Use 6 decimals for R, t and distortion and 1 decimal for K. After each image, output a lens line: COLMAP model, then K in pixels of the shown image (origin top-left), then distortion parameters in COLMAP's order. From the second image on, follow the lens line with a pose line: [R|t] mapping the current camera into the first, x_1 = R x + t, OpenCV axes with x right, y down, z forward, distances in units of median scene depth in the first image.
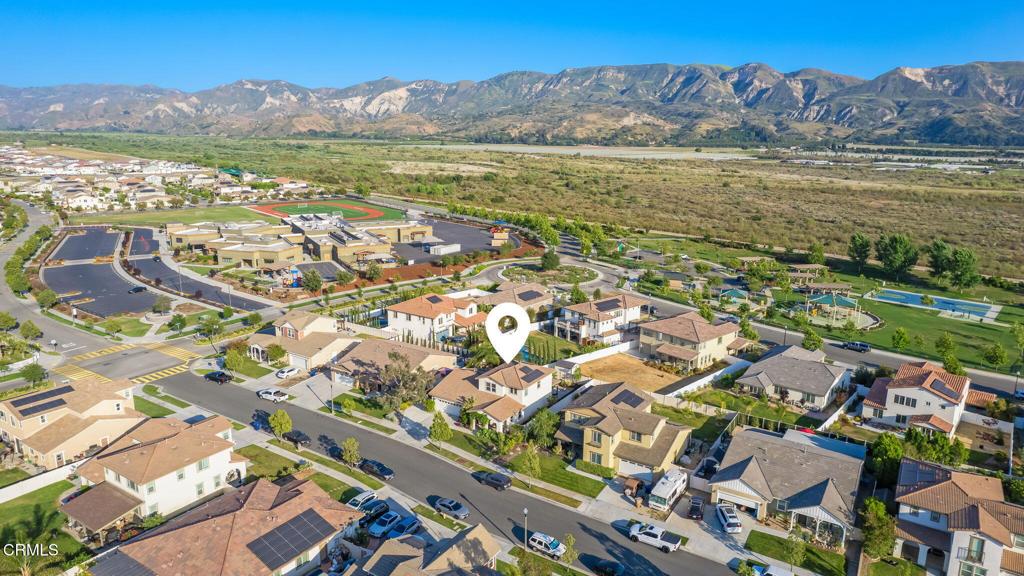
lens RADIAL K [[671.1, 0, 504.5], [0, 671.1, 290.4], [0, 0, 1]] dist [-0.049639, 0.056696]
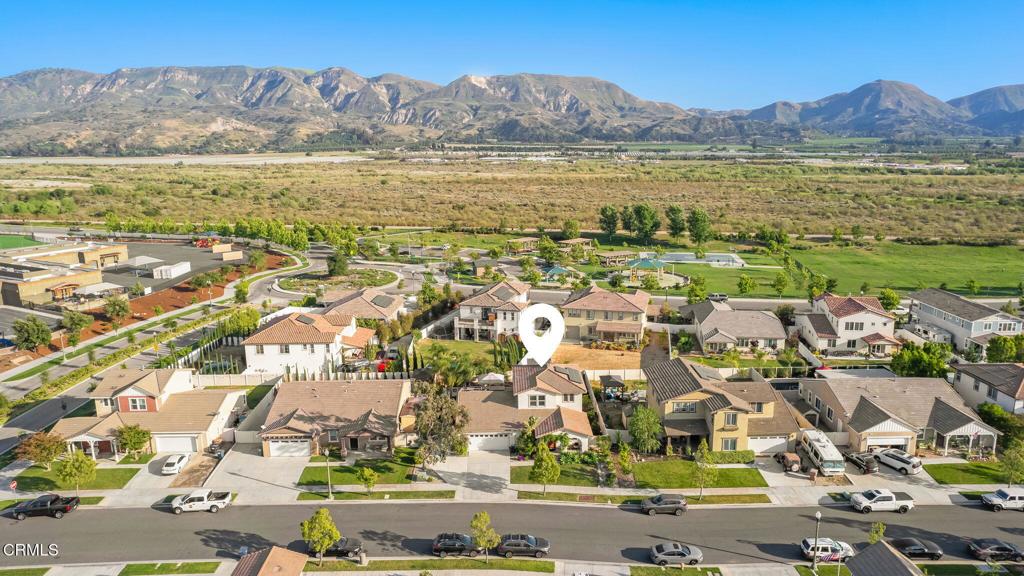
lens RADIAL K [[693.0, 0, 517.3], [0, 693.0, 291.7], [0, 0, 1]] dist [-0.042164, 0.047788]
pose [[0.823862, -0.140550, 0.549087, -0.216753], [0.149139, 0.988384, 0.029226, -0.002874], [-0.546817, 0.057812, 0.835254, 0.160850]]
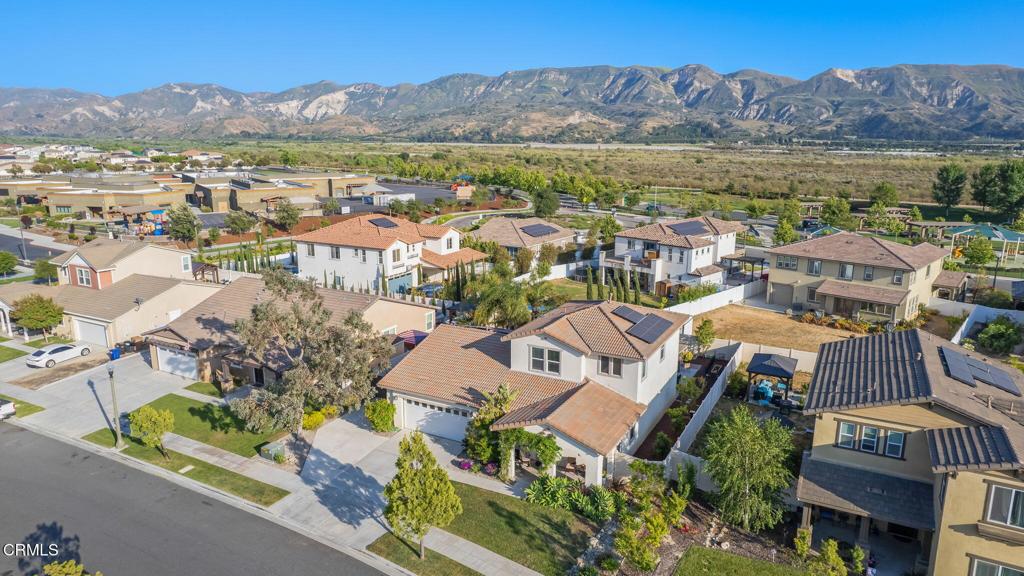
lens RADIAL K [[671.1, 0, 508.9], [0, 671.1, 287.5], [0, 0, 1]] dist [-0.049639, 0.056696]
pose [[0.995764, -0.024746, 0.088558, -0.034598], [0.026023, 0.999573, -0.013294, 0.051136], [-0.088191, 0.015542, 0.995982, 0.296012]]
